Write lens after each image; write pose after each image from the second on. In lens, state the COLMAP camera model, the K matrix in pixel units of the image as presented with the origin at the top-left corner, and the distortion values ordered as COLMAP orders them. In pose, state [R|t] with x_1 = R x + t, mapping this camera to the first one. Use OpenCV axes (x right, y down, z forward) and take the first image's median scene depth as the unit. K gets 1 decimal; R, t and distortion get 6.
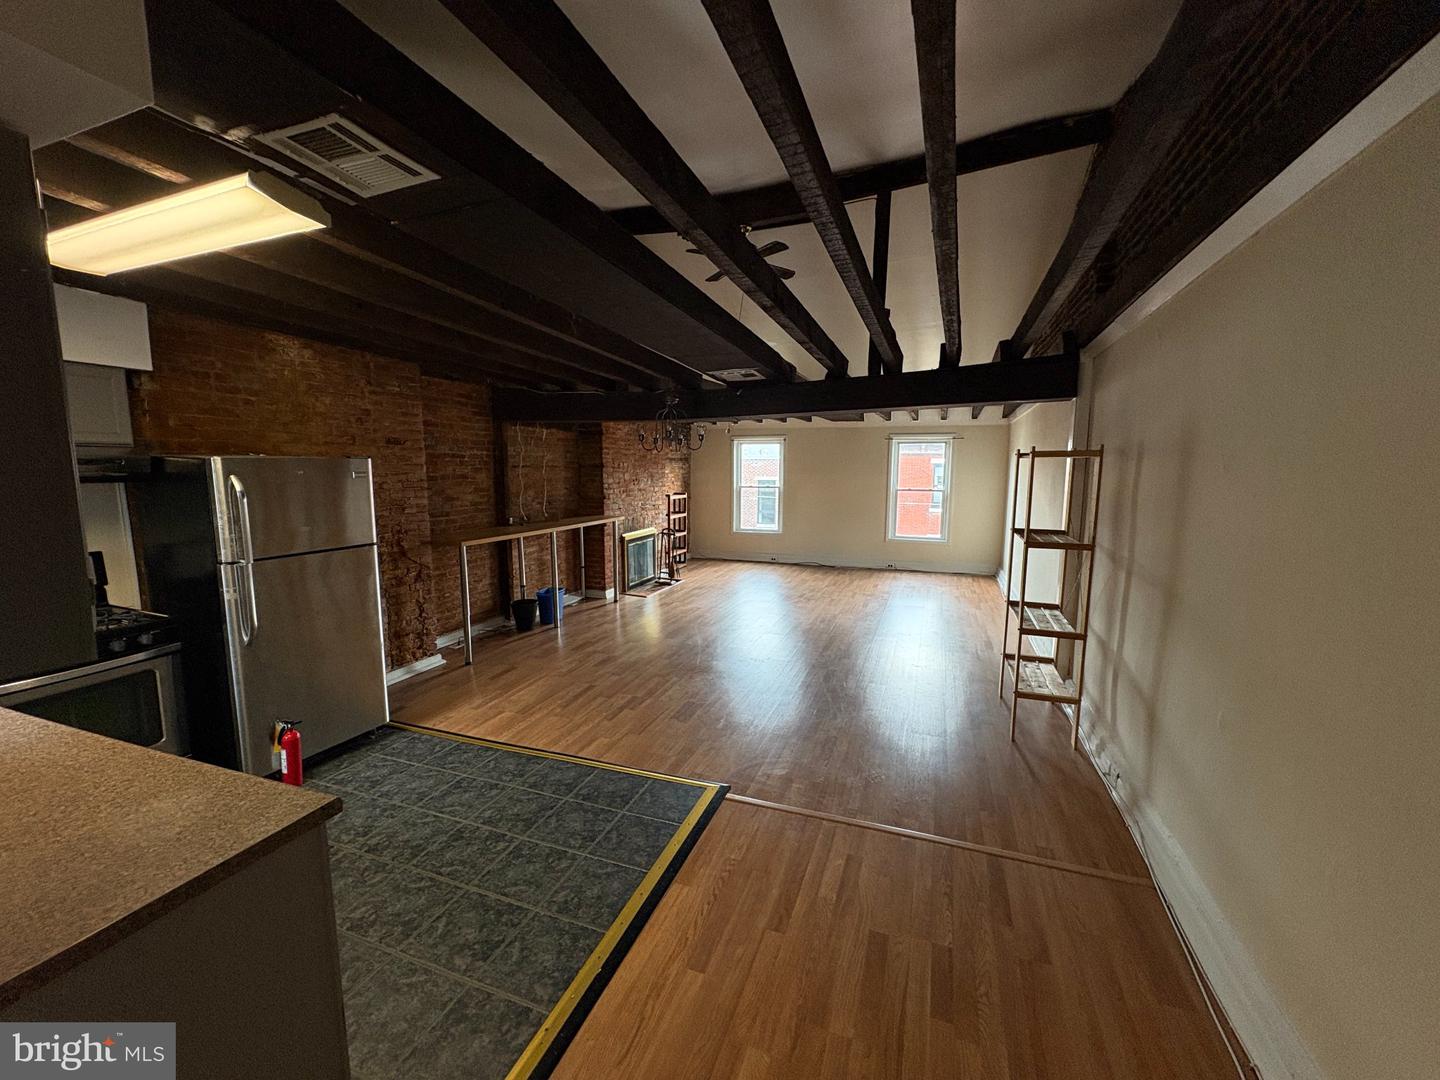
lens RADIAL K [[574.5, 0, 718.1], [0, 574.5, 542.5], [0, 0, 1]] dist [0.004215, -0.000681]
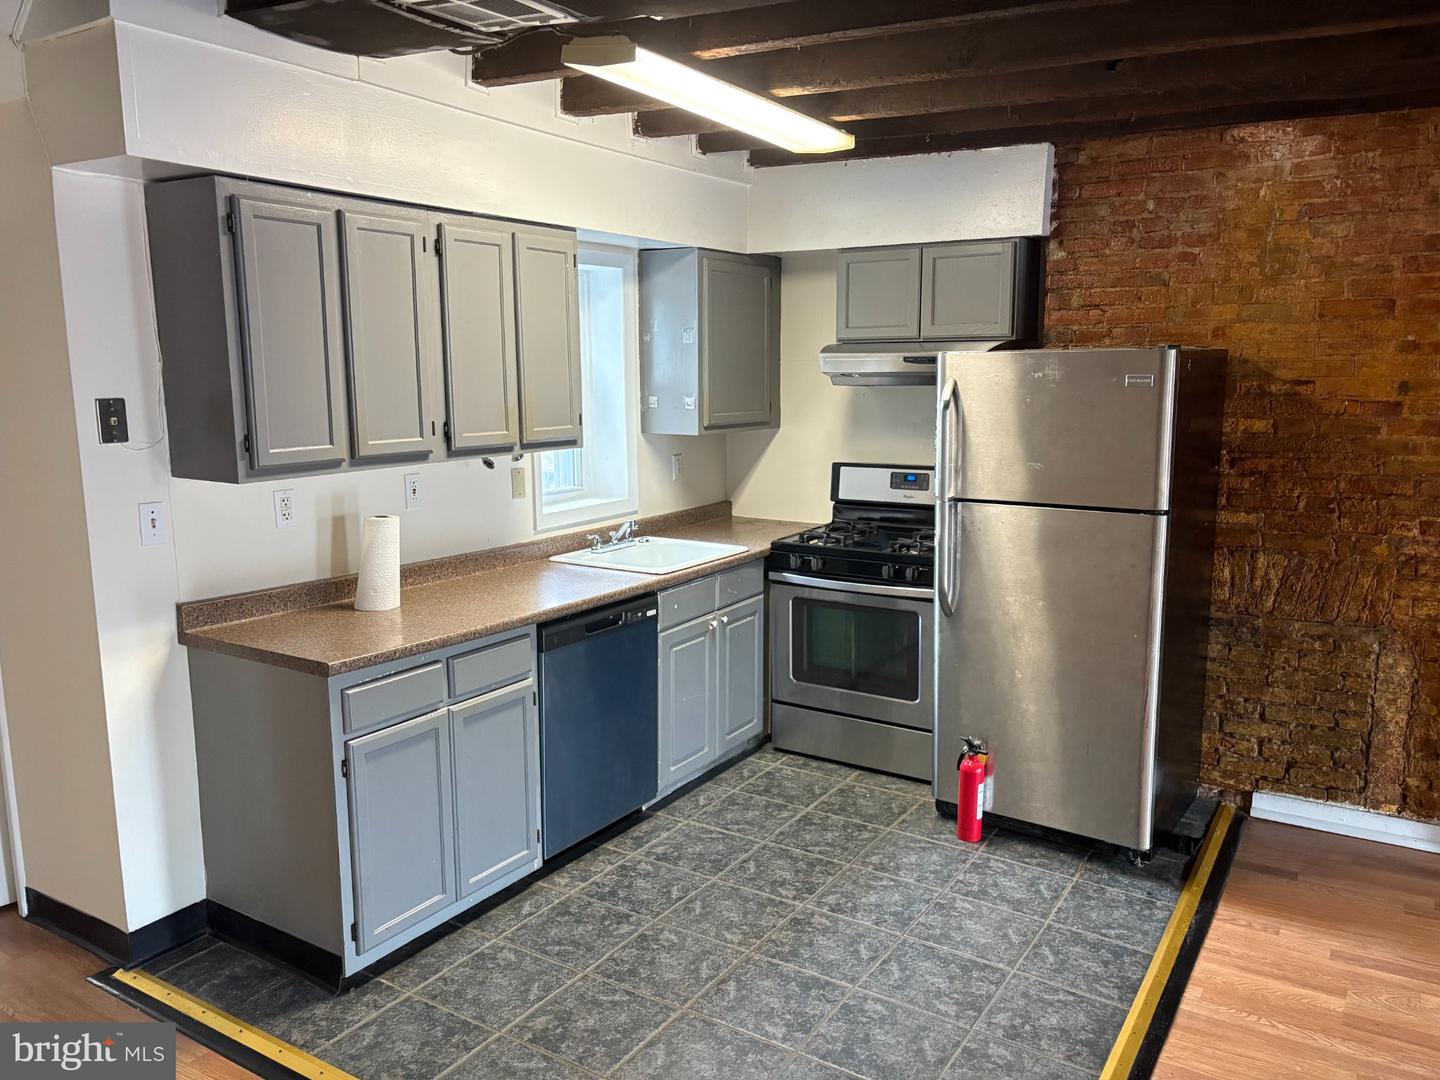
lens RADIAL K [[1093.8, 0, 713.8], [0, 1093.8, 541.0], [0, 0, 1]] dist [0.037497, -0.020583]
pose [[-0.212057, 0.155594, -0.964791, 0.350024], [-0.125766, 0.974690, 0.184833, -0.080972], [0.969131, 0.160533, -0.187122, 0.603565]]
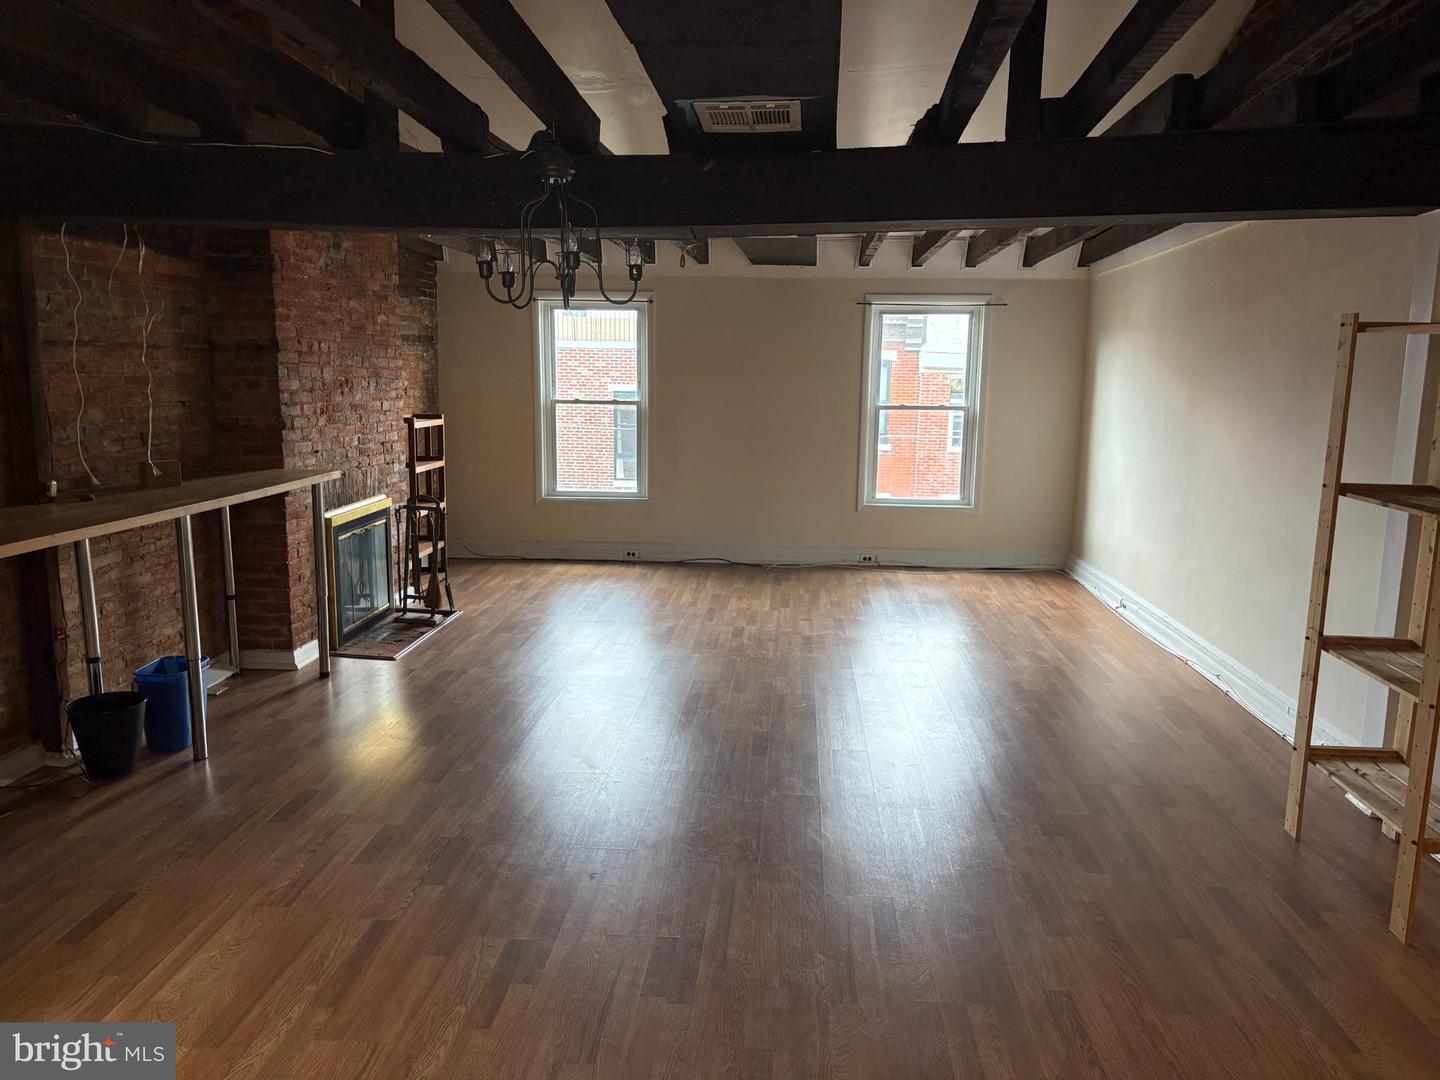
lens RADIAL K [[1093.8, 0, 718.3], [0, 1093.8, 548.8], [0, 0, 1]] dist [0.037497, -0.020583]
pose [[0.957521, -0.038715, 0.285753, -0.201716], [0.028671, 0.998818, 0.039252, -0.018861], [-0.286935, -0.029391, 0.957499, 0.246137]]
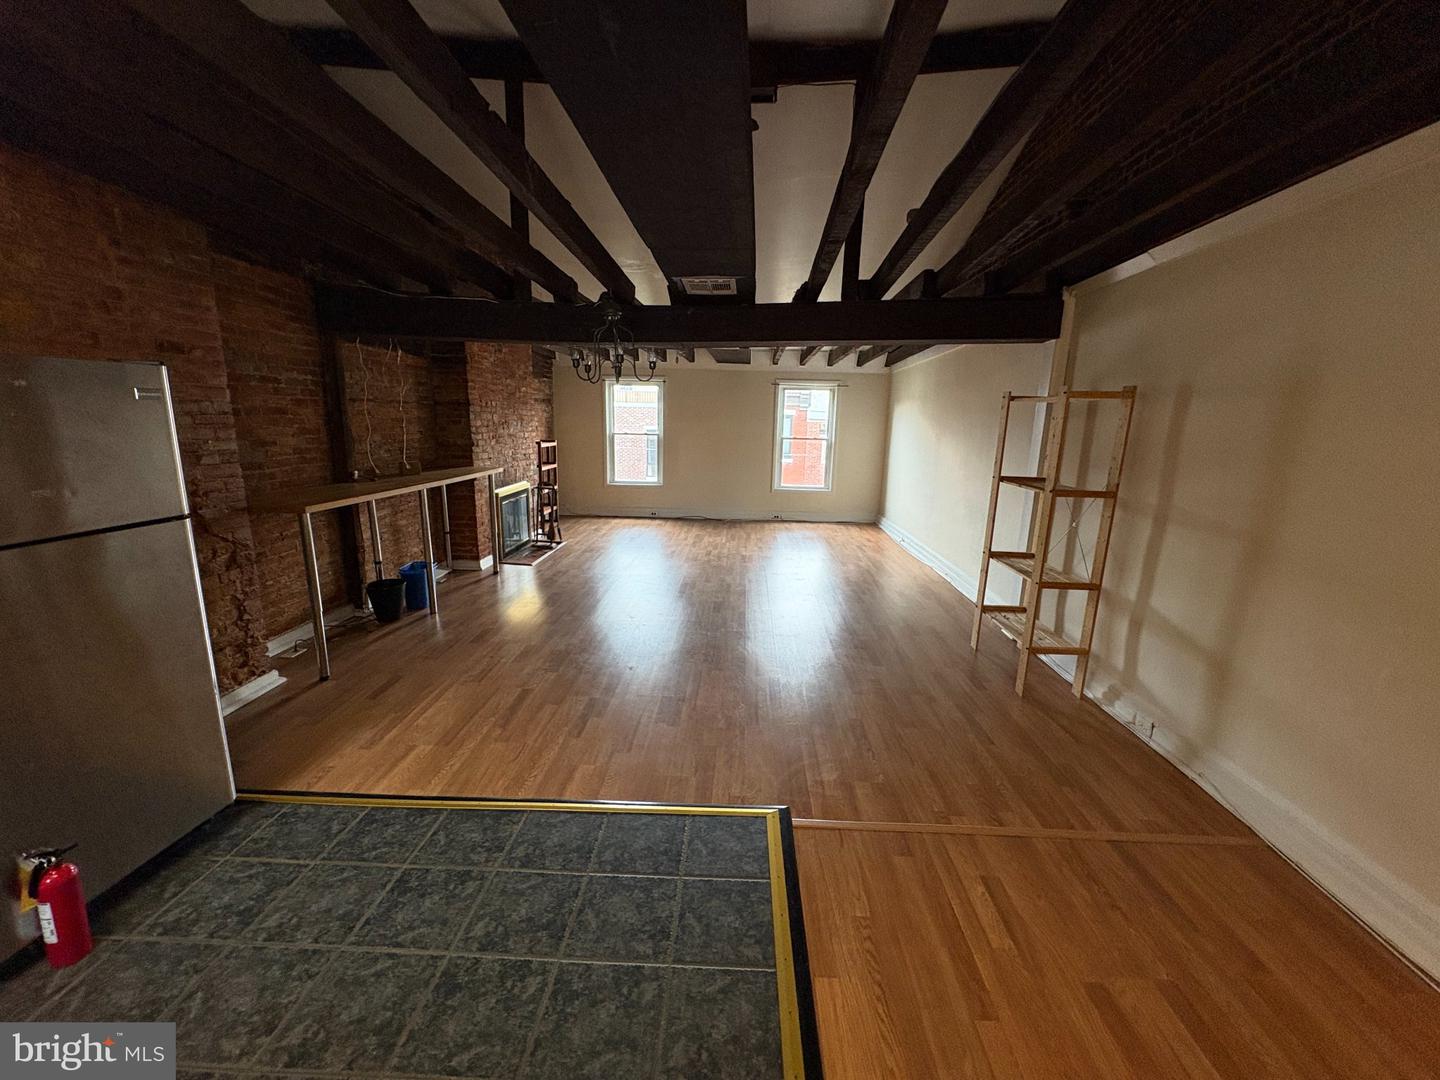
lens RADIAL K [[574.5, 0, 718.6], [0, 574.5, 541.2], [0, 0, 1]] dist [0.004215, -0.000681]
pose [[0.949677, -0.047924, 0.309544, -0.200654], [0.022285, 0.996060, 0.085841, -0.008249], [-0.312438, -0.074623, 0.947003, 0.206436]]
